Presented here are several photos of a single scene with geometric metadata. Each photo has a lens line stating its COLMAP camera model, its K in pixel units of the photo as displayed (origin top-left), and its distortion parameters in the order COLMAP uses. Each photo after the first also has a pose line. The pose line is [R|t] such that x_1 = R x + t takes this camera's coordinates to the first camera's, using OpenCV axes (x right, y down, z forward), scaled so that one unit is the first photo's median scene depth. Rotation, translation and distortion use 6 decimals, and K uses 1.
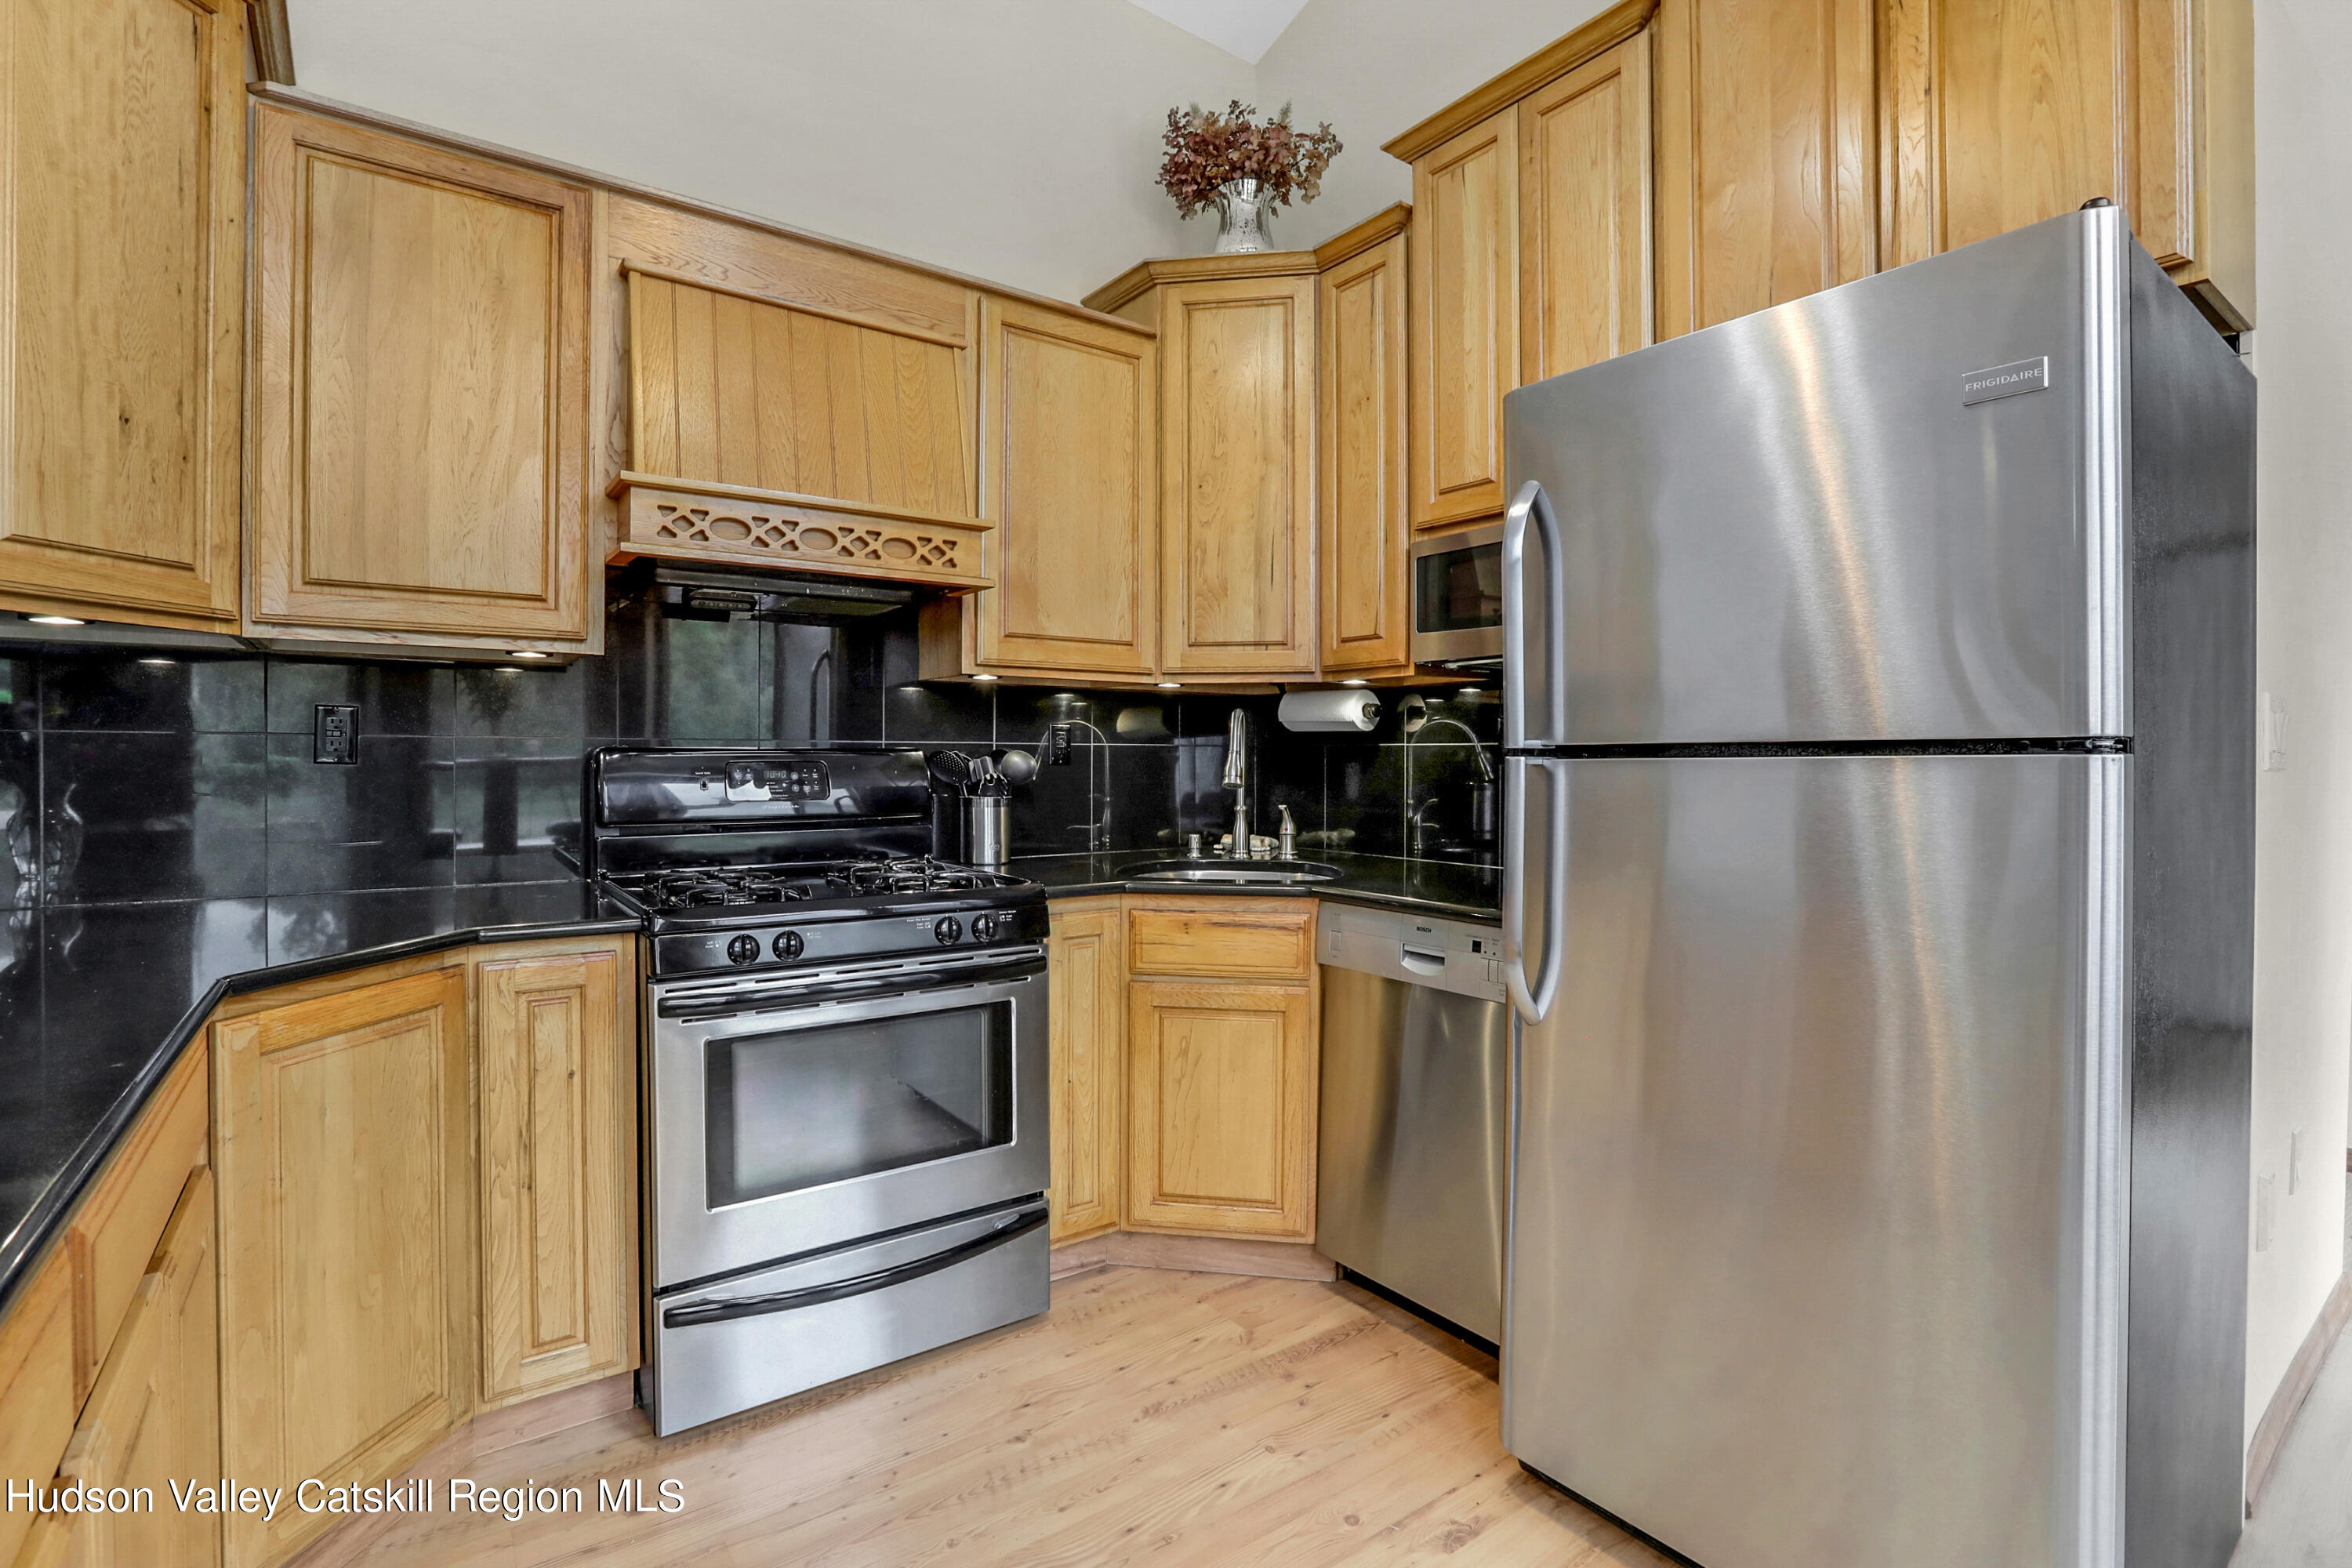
lens RADIAL K [[1092.0, 0, 1150.2], [0, 1092.0, 759.4], [0, 0, 1]] dist [-0.051215, 0.018491]
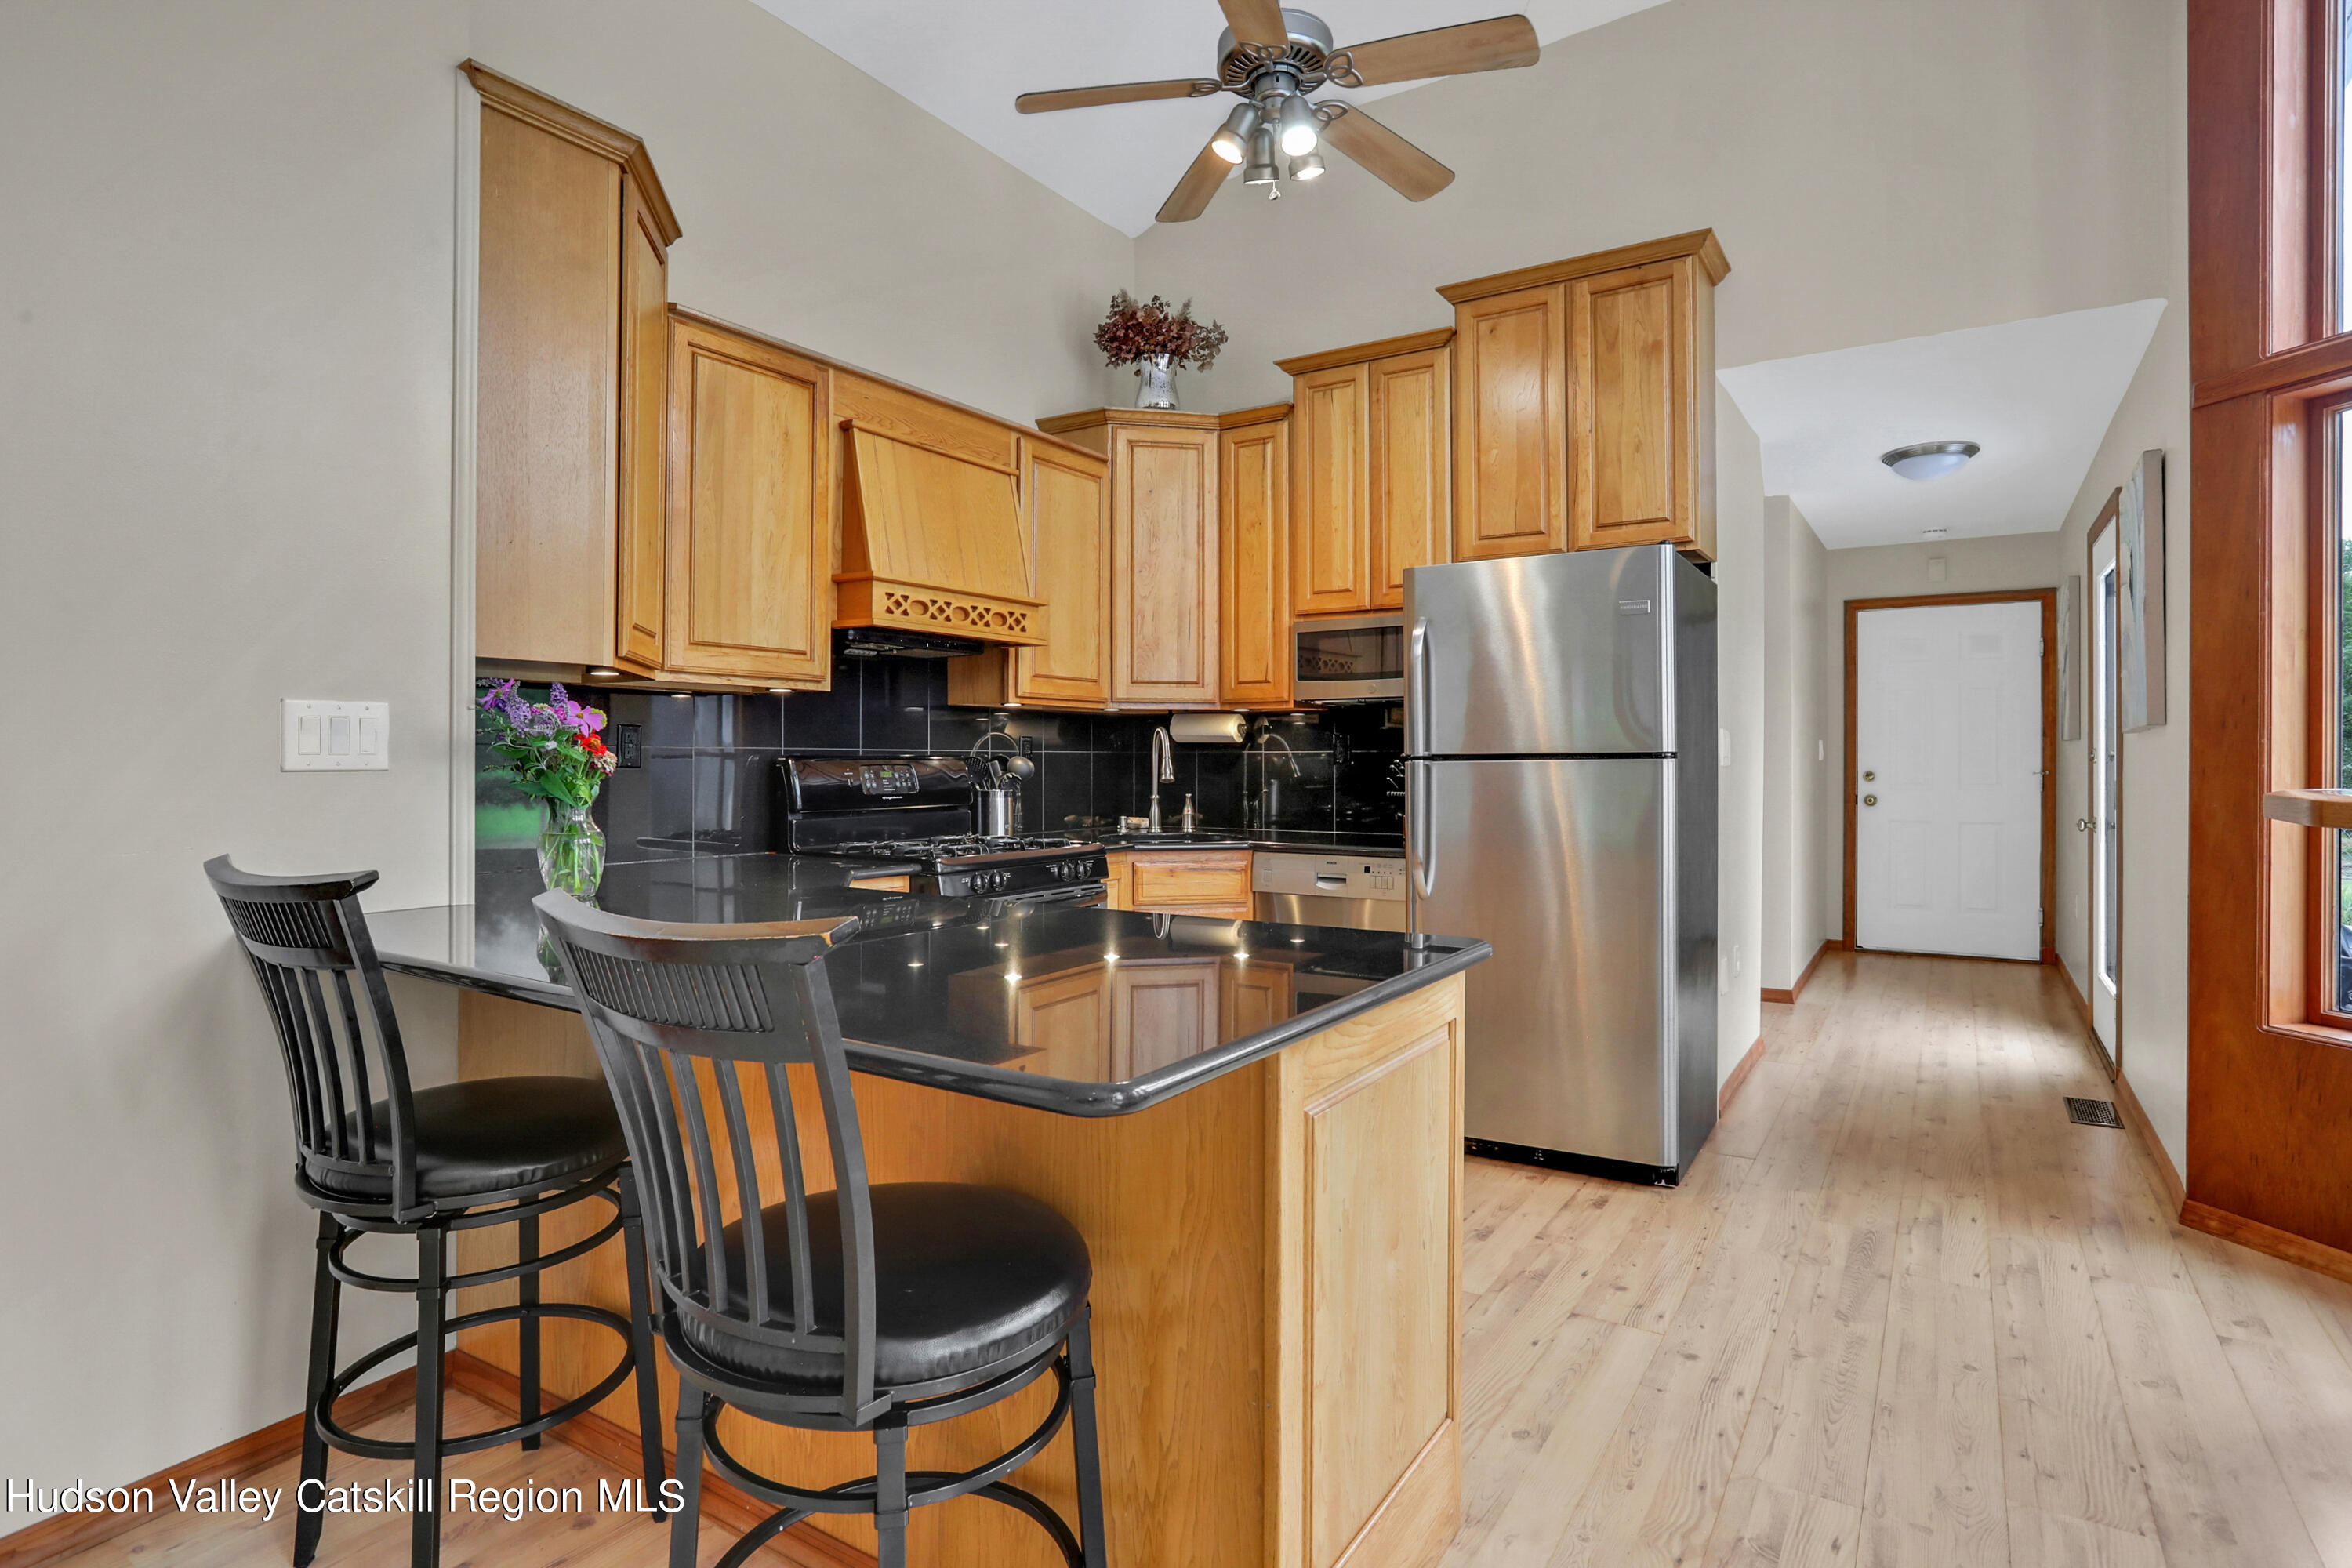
lens RADIAL K [[1223.1, 0, 1162.2], [0, 1223.1, 763.7], [0, 0, 1]] dist [-0.067635, 0.042676]
pose [[0.932348, -0.003869, 0.361543, -0.599841], [0.003628, 0.999993, 0.001346, -0.001086], [-0.361545, 0.000057, 0.932355, -0.593640]]
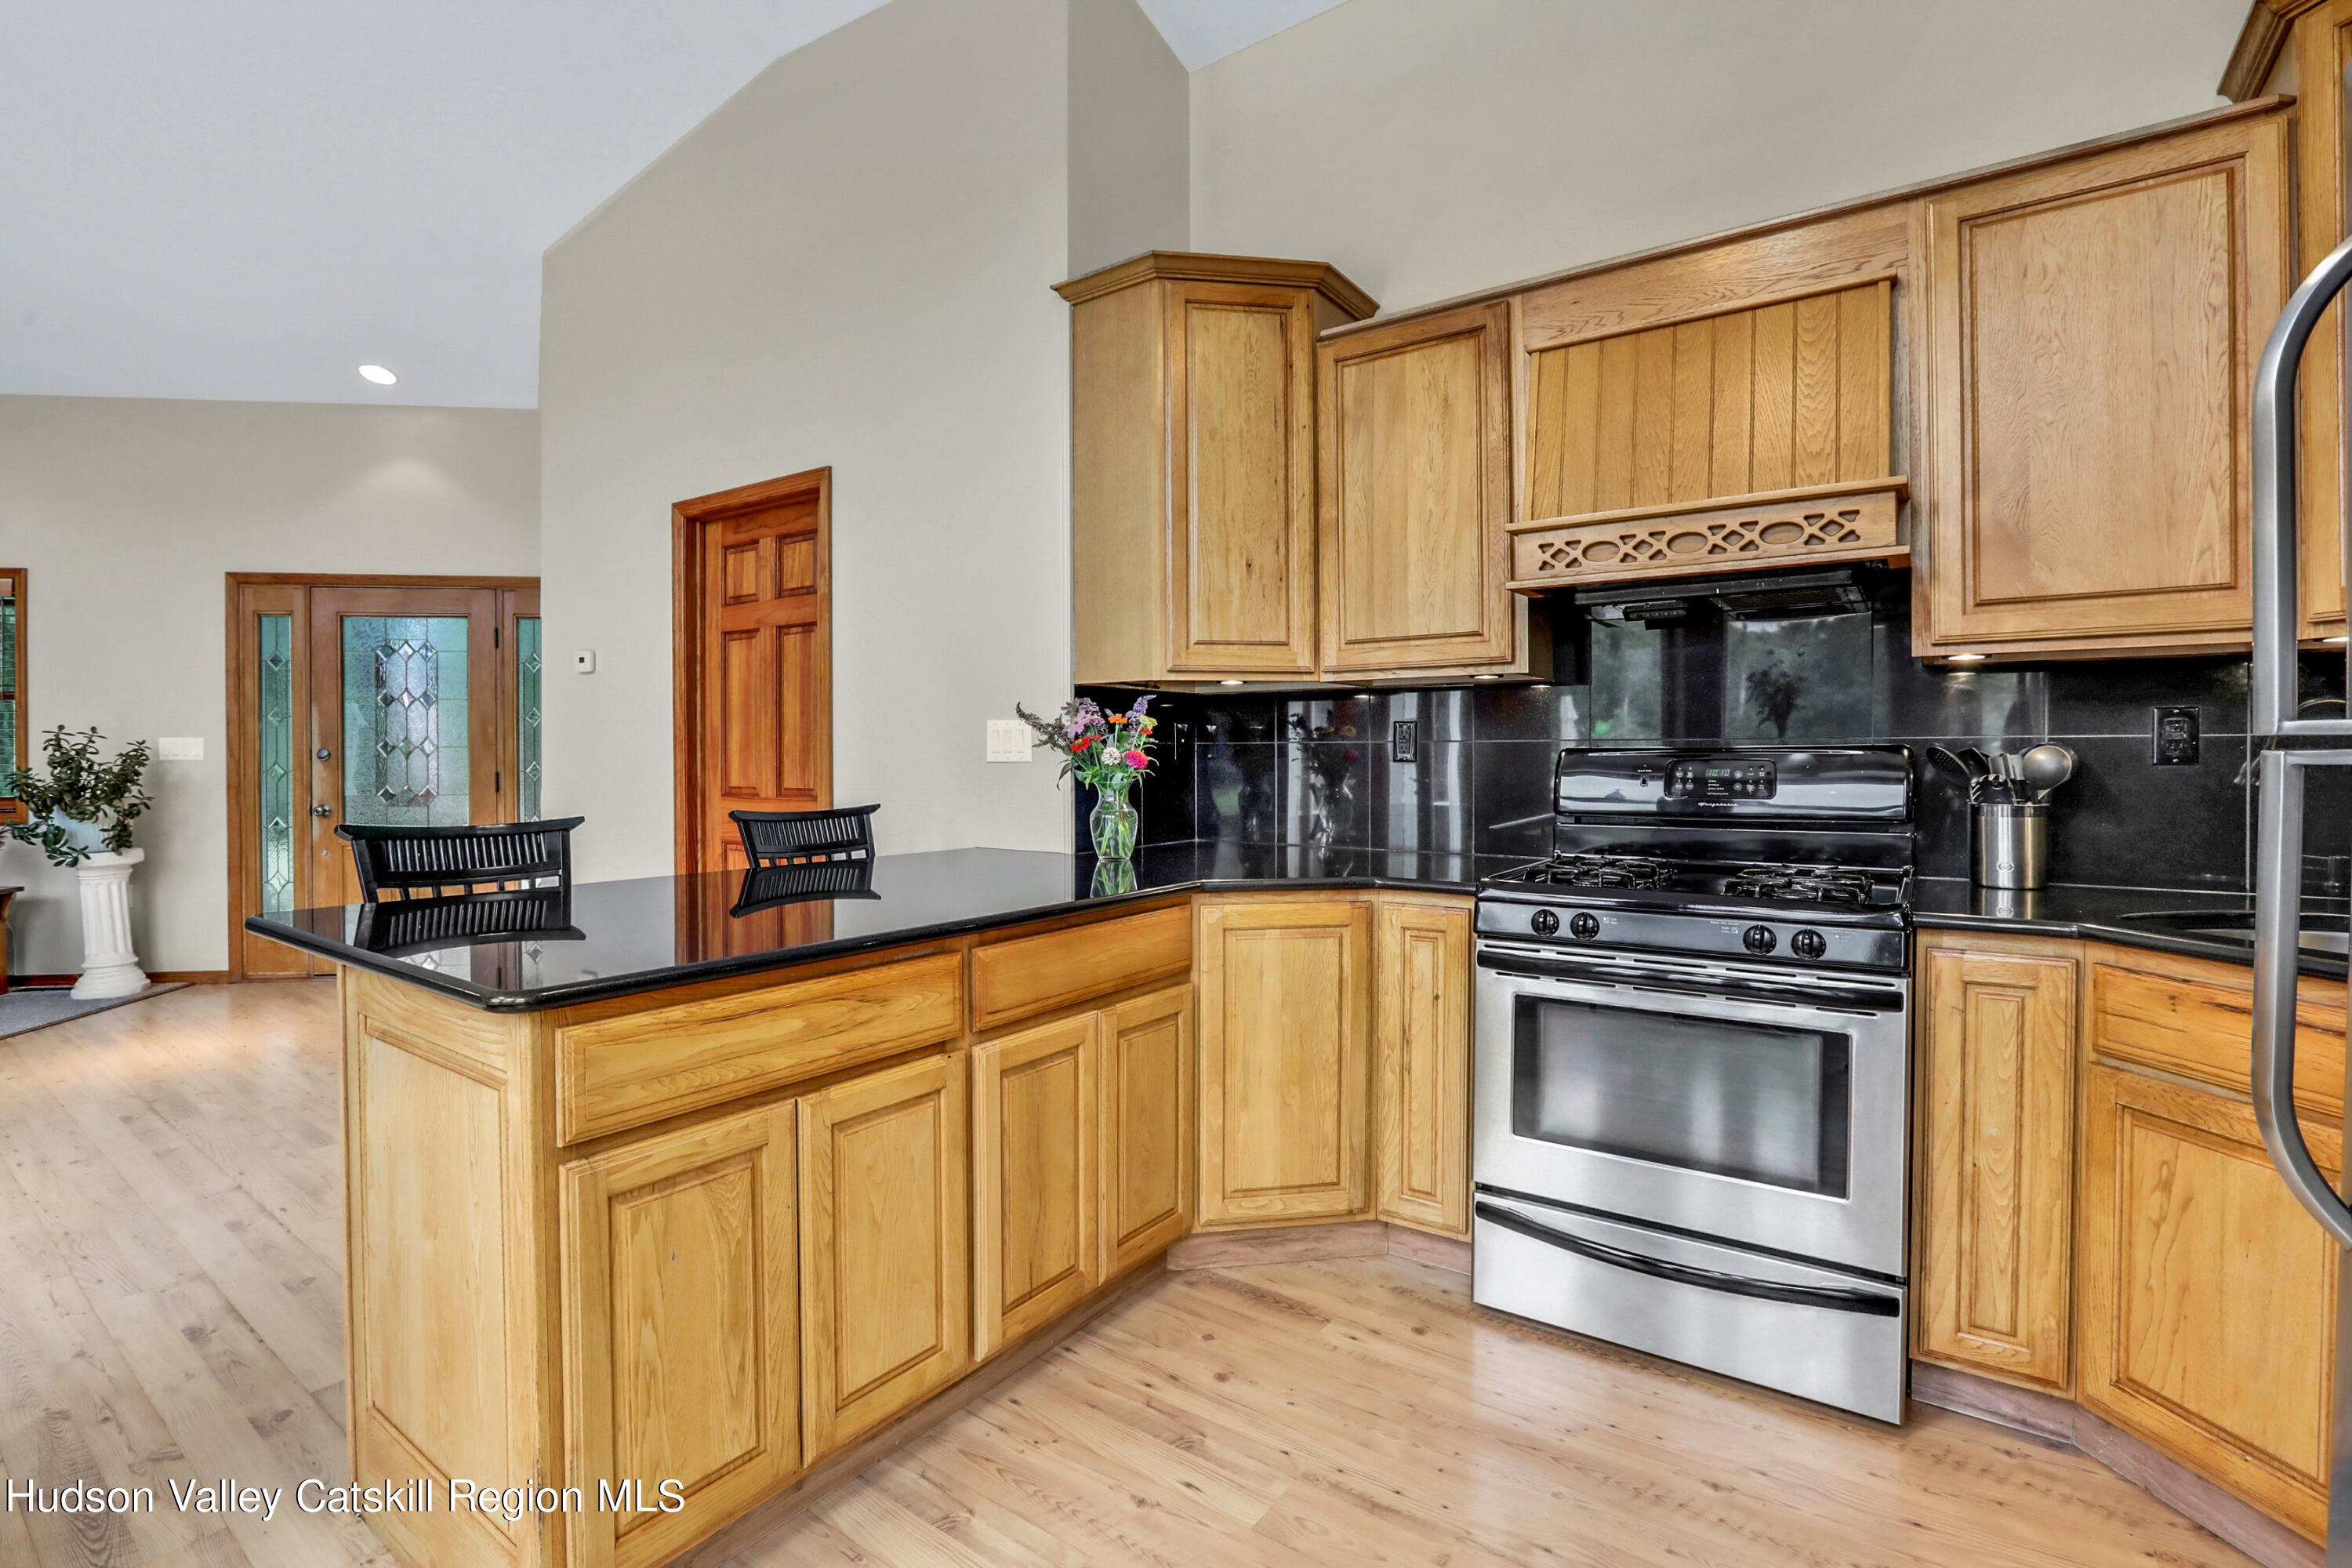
lens RADIAL K [[1092.0, 0, 1150.2], [0, 1092.0, 759.4], [0, 0, 1]] dist [-0.051215, 0.018491]
pose [[0.306967, -0.002331, -0.951717, 0.466447], [0.001171, 0.999997, -0.002071, 0.002629], [0.951719, -0.000478, 0.306969, 0.190165]]
